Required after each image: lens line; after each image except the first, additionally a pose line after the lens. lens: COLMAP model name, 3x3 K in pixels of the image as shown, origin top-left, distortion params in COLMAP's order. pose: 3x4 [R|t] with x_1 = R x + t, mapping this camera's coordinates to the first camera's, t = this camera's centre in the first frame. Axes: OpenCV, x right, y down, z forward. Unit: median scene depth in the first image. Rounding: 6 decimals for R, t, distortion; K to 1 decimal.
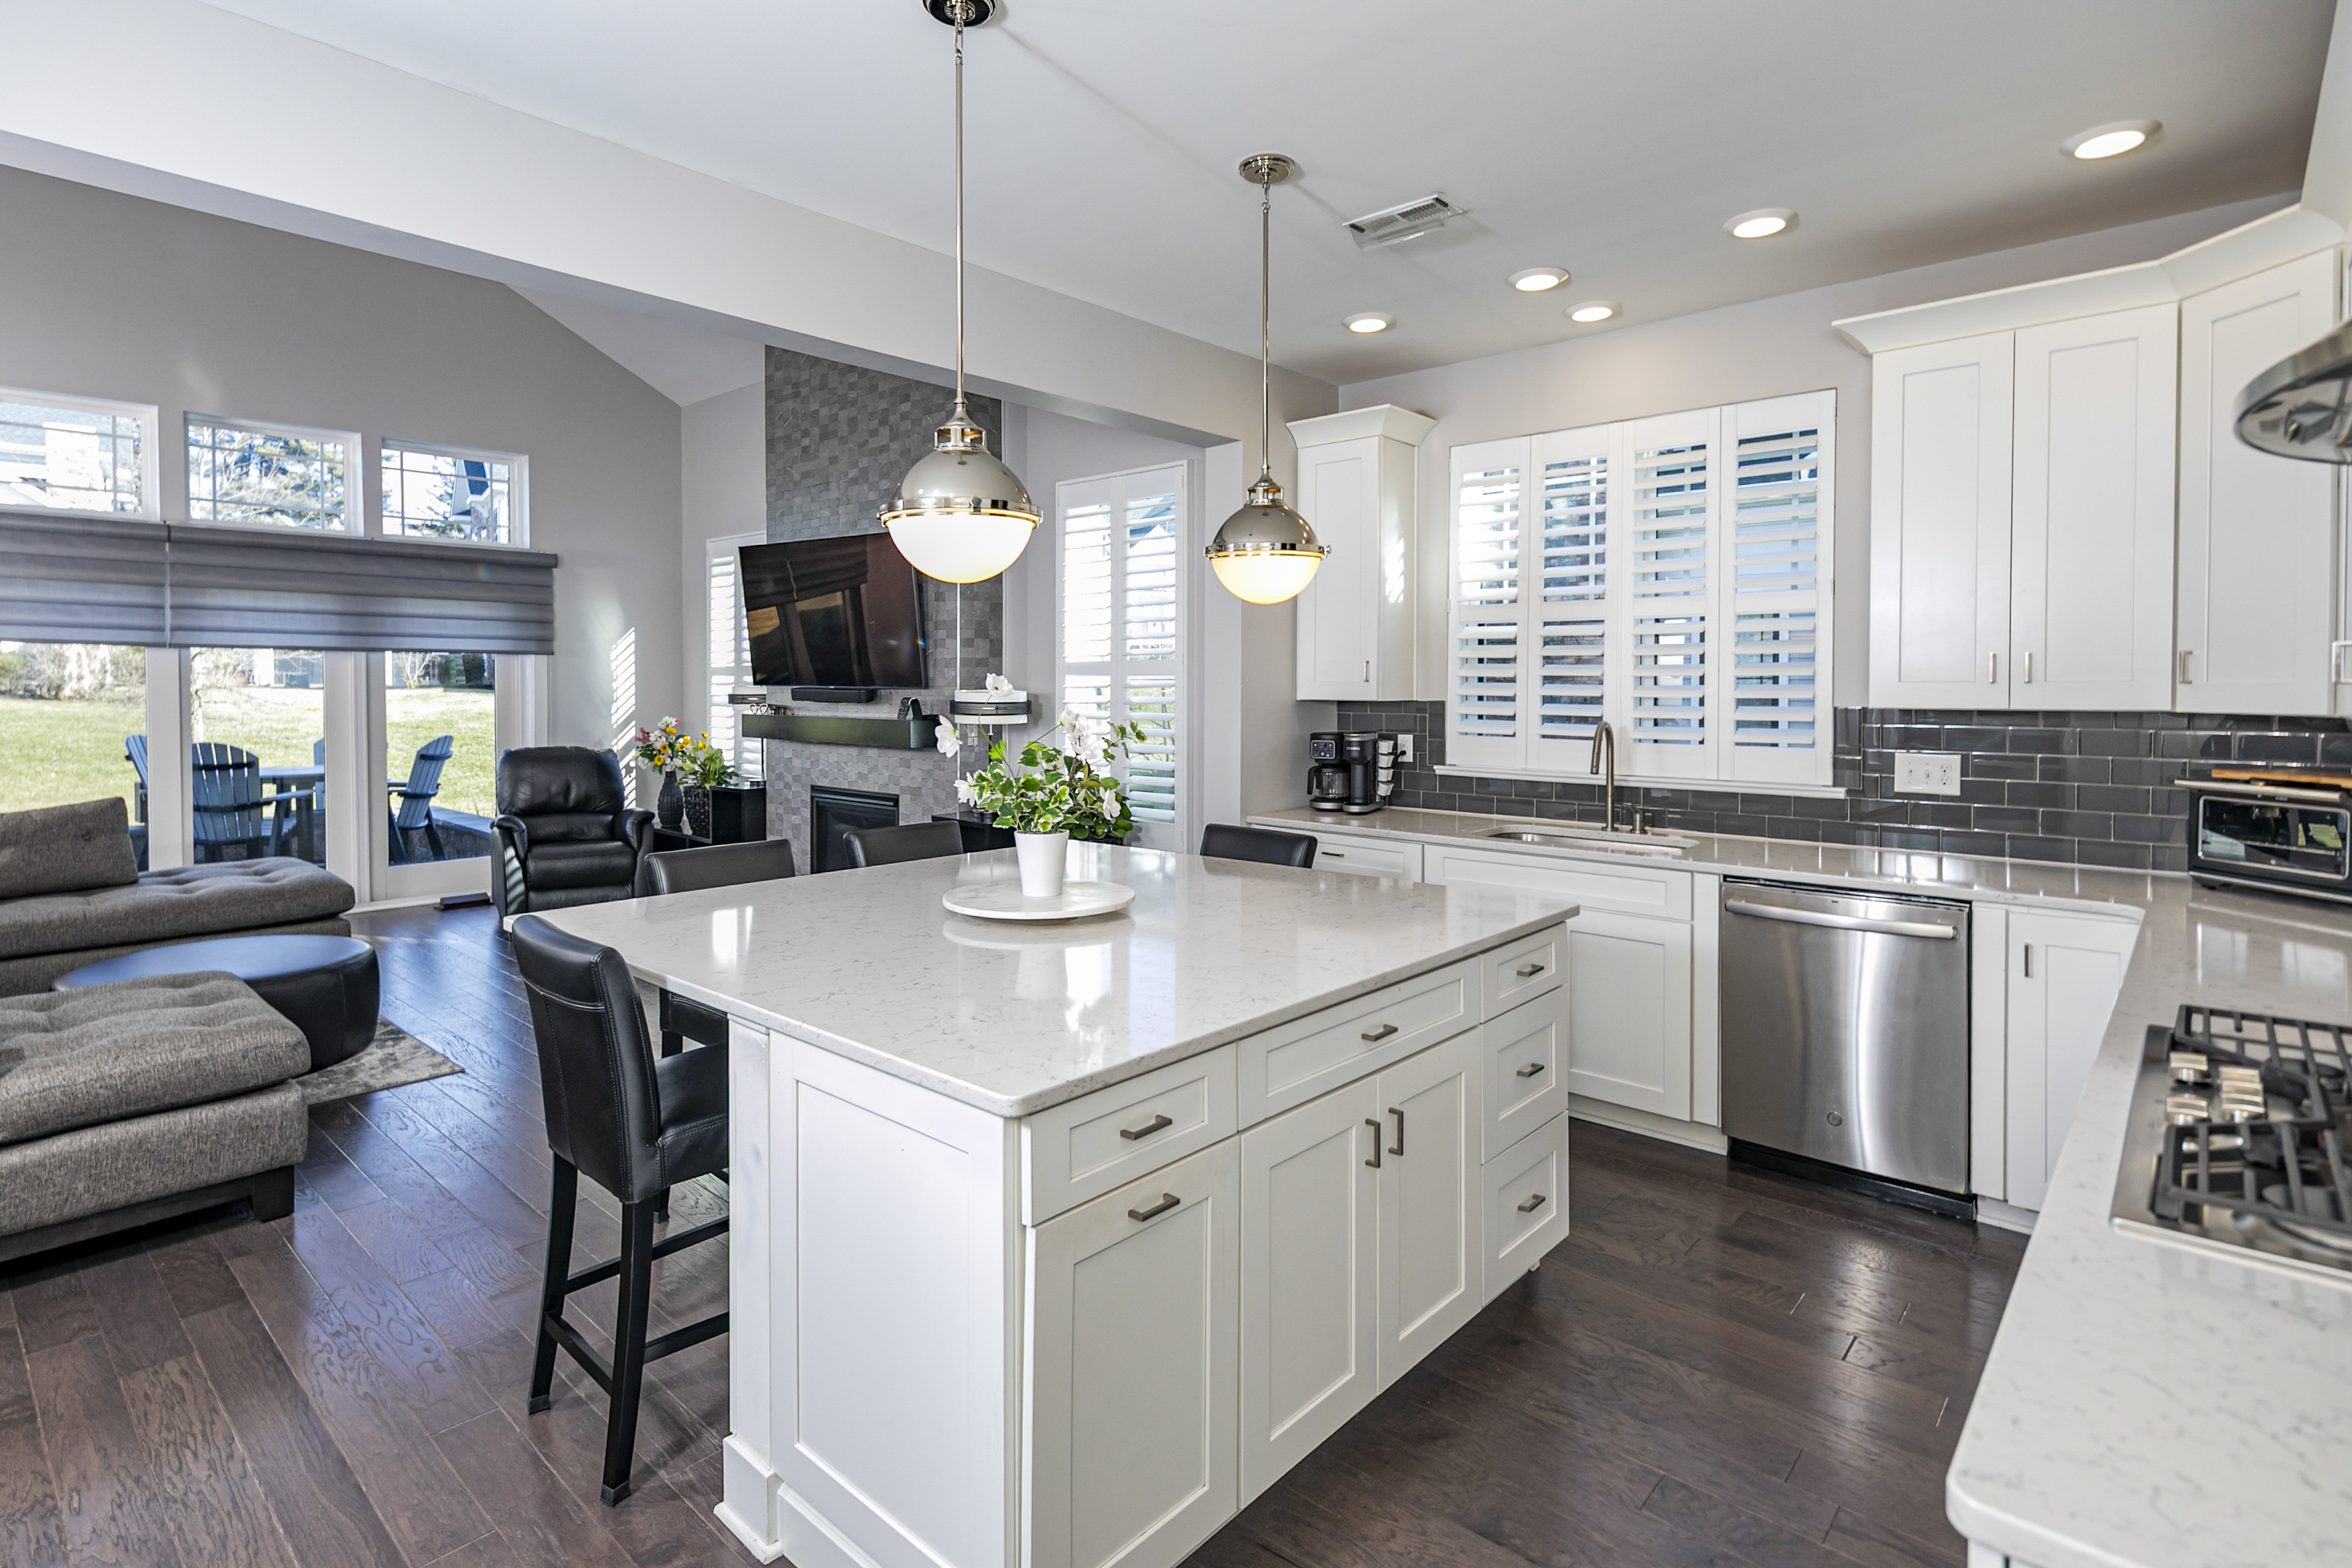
lens RADIAL K [[1151.4, 0, 1178.2], [0, 1151.4, 758.3], [0, 0, 1]] dist [0.015962, -0.000017]
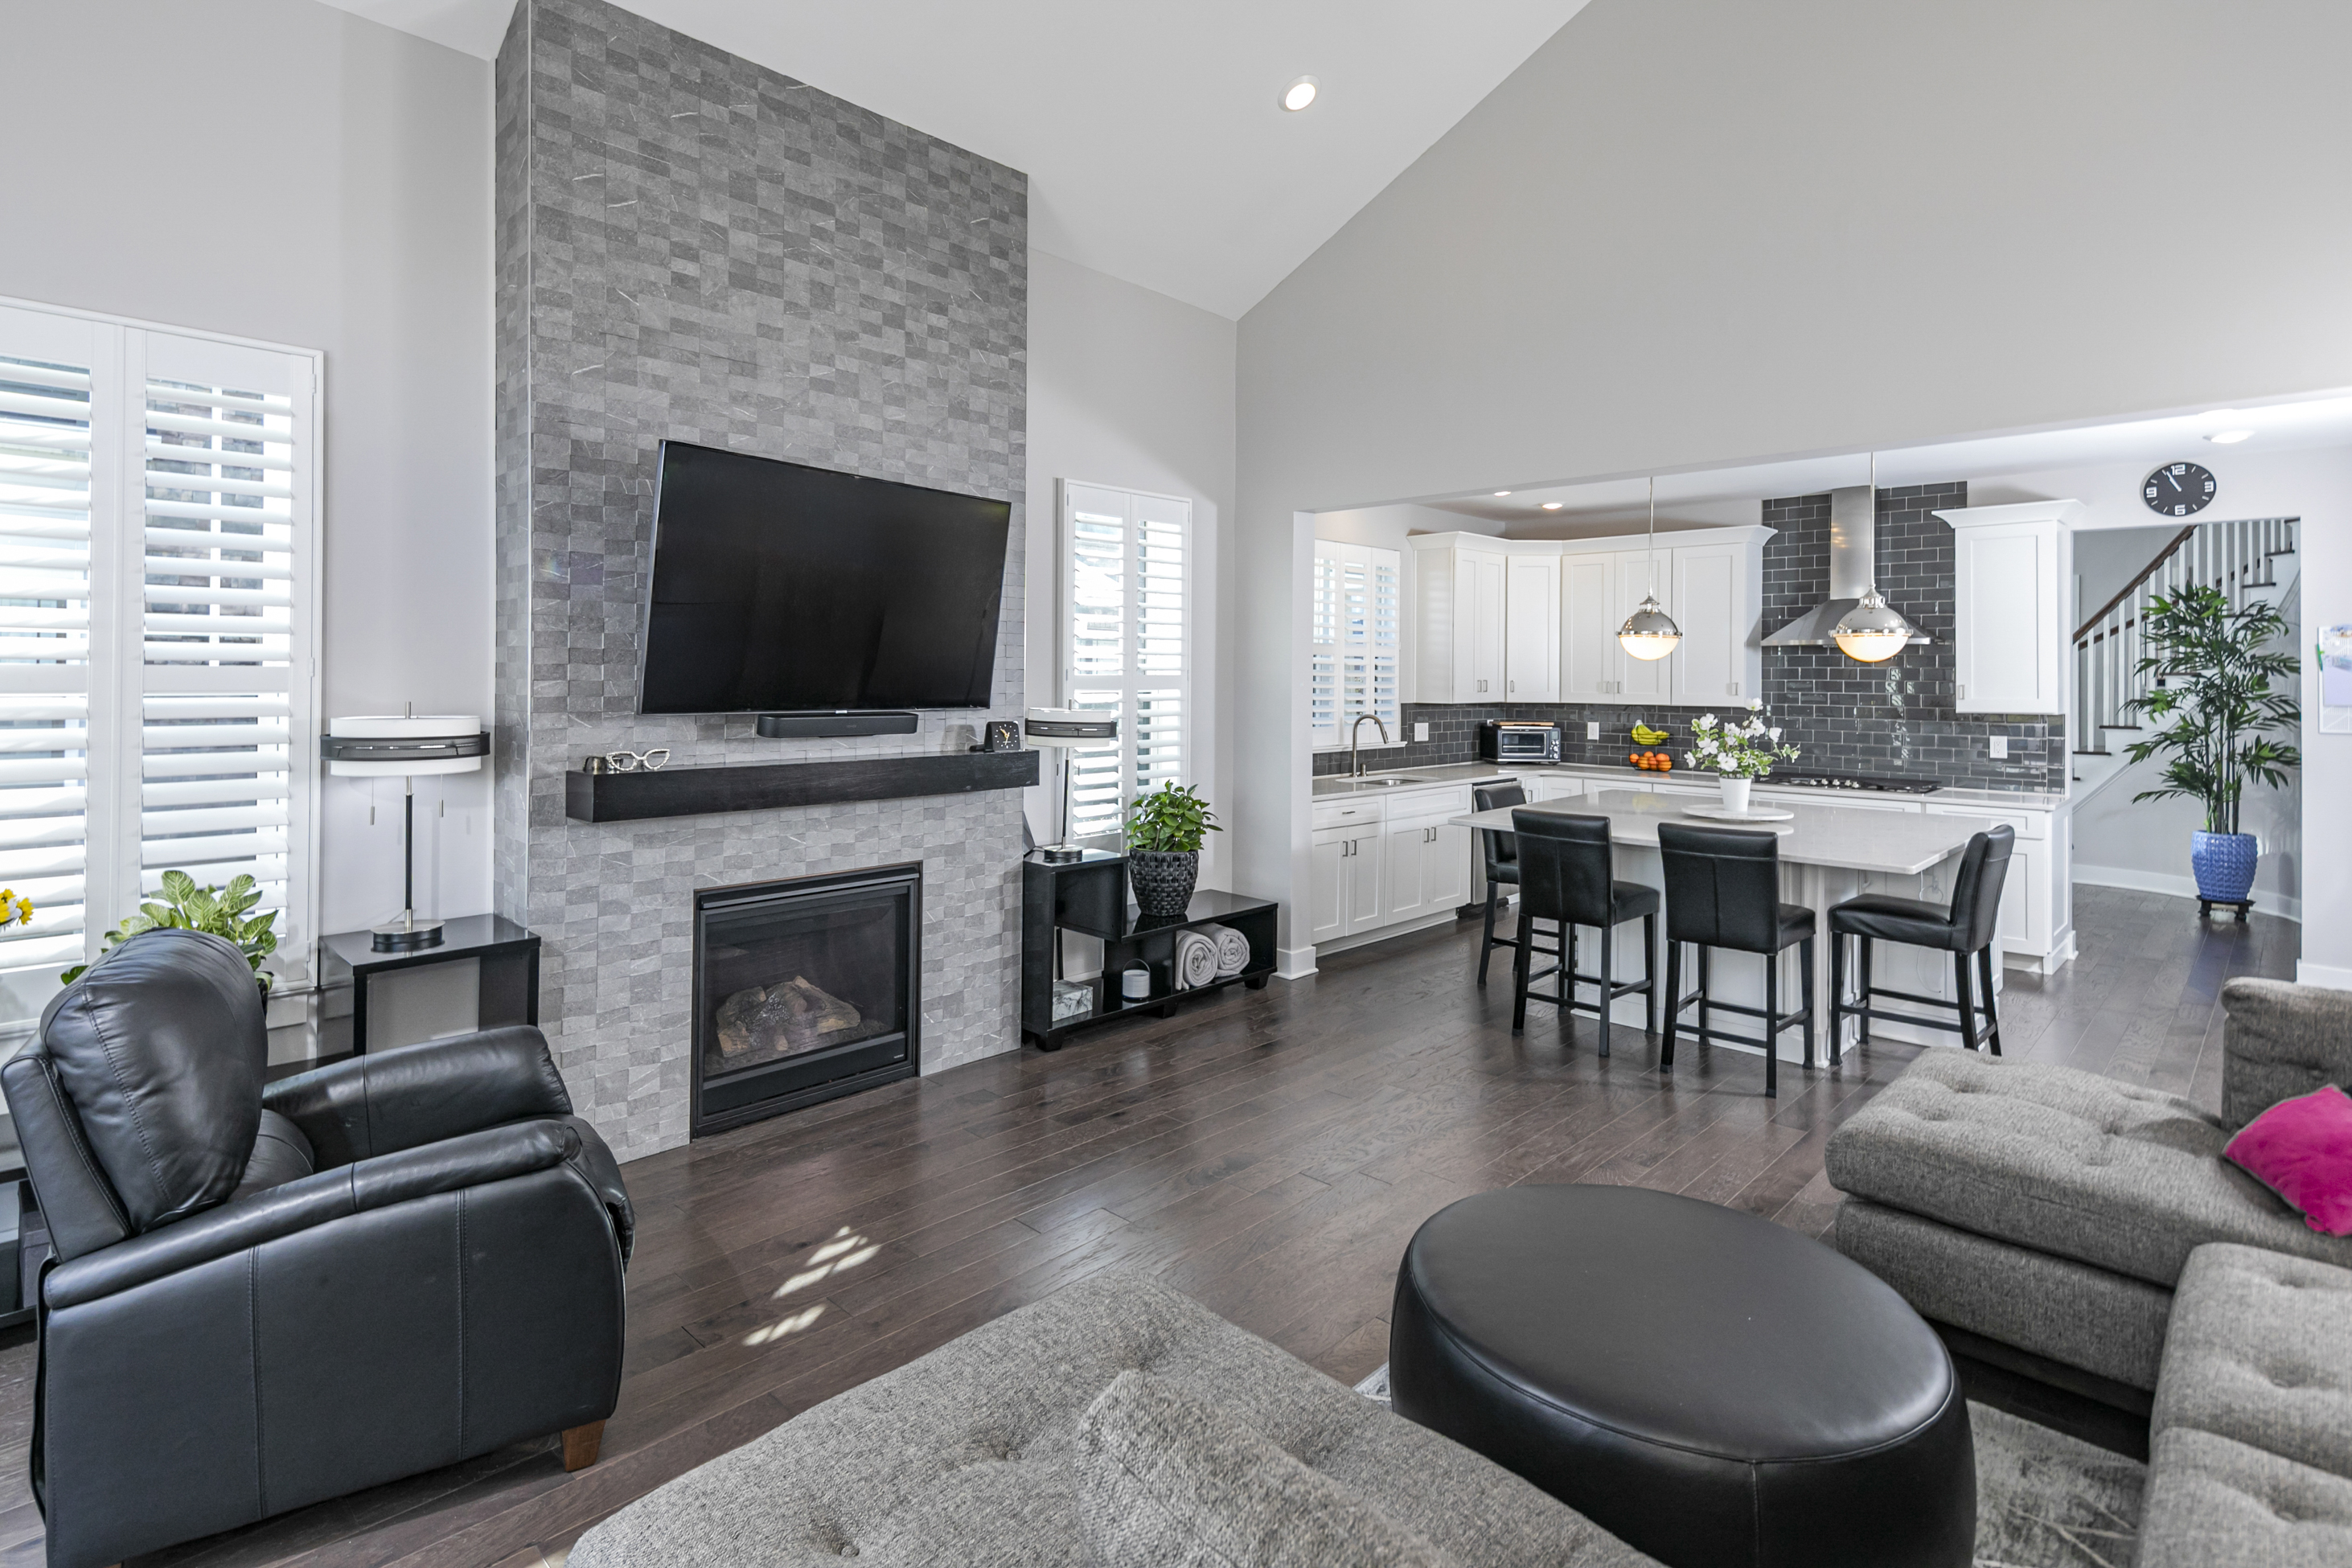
lens RADIAL K [[1129.4, 0, 1144.2], [0, 1129.4, 717.5], [0, 0, 1]] dist [0.003318, -0.000319]
pose [[0.062353, -0.039326, 0.997279, -1.372995], [0.057102, 0.997727, 0.035774, -0.108301], [-0.996419, 0.054716, 0.064457, 1.221648]]
